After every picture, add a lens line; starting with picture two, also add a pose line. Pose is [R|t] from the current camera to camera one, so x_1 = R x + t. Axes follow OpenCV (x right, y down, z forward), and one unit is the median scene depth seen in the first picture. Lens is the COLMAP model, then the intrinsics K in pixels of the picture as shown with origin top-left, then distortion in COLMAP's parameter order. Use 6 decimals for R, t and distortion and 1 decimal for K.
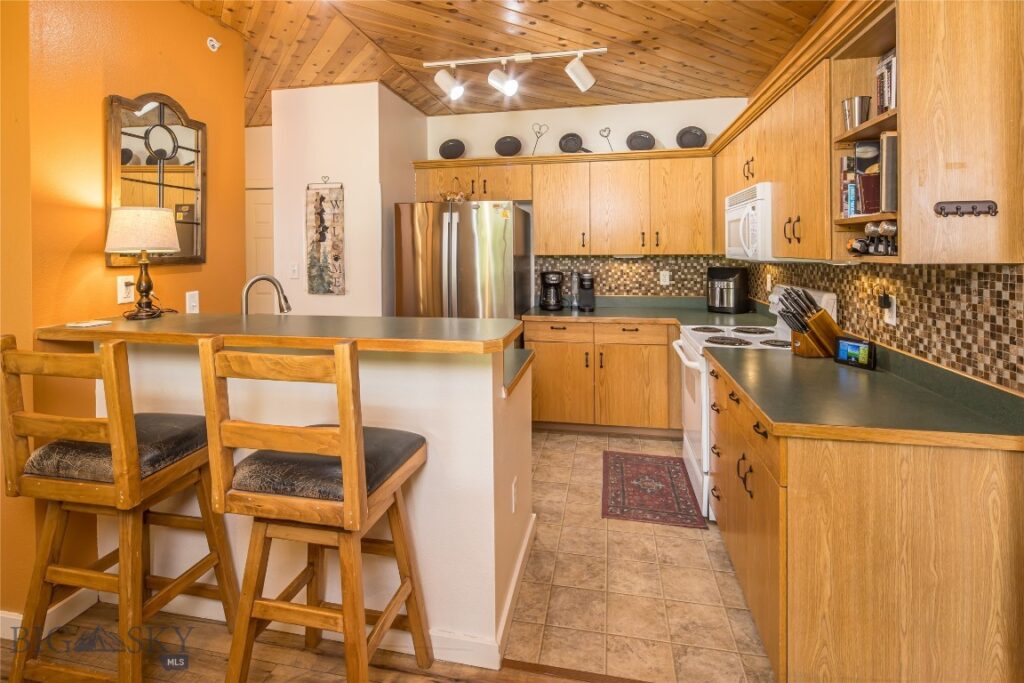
lens RADIAL K [[499.9, 0, 506.8], [0, 499.9, 251.1], [0, 0, 1]] dist [0.000580, 0.000331]
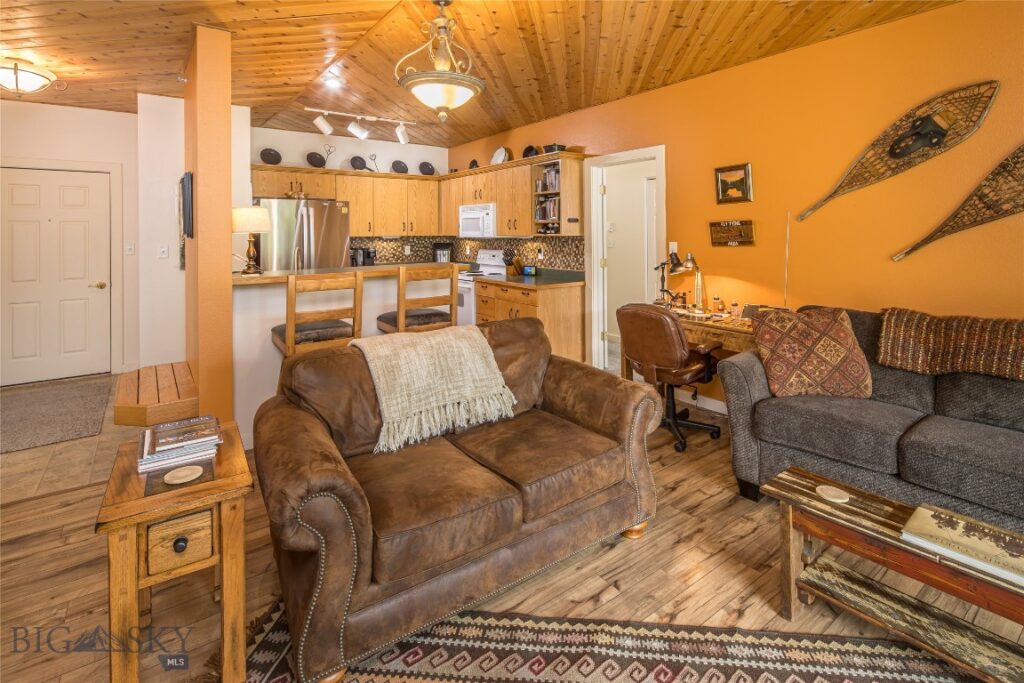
lens RADIAL K [[506.4, 0, 508.1], [0, 506.4, 232.2], [0, 0, 1]] dist [0.006477, -0.000480]
pose [[0.669856, 0.001484, 0.742489, -0.790447], [0.006005, 0.999954, -0.007416, 0.009284], [-0.742466, 0.009426, 0.669817, -0.410873]]
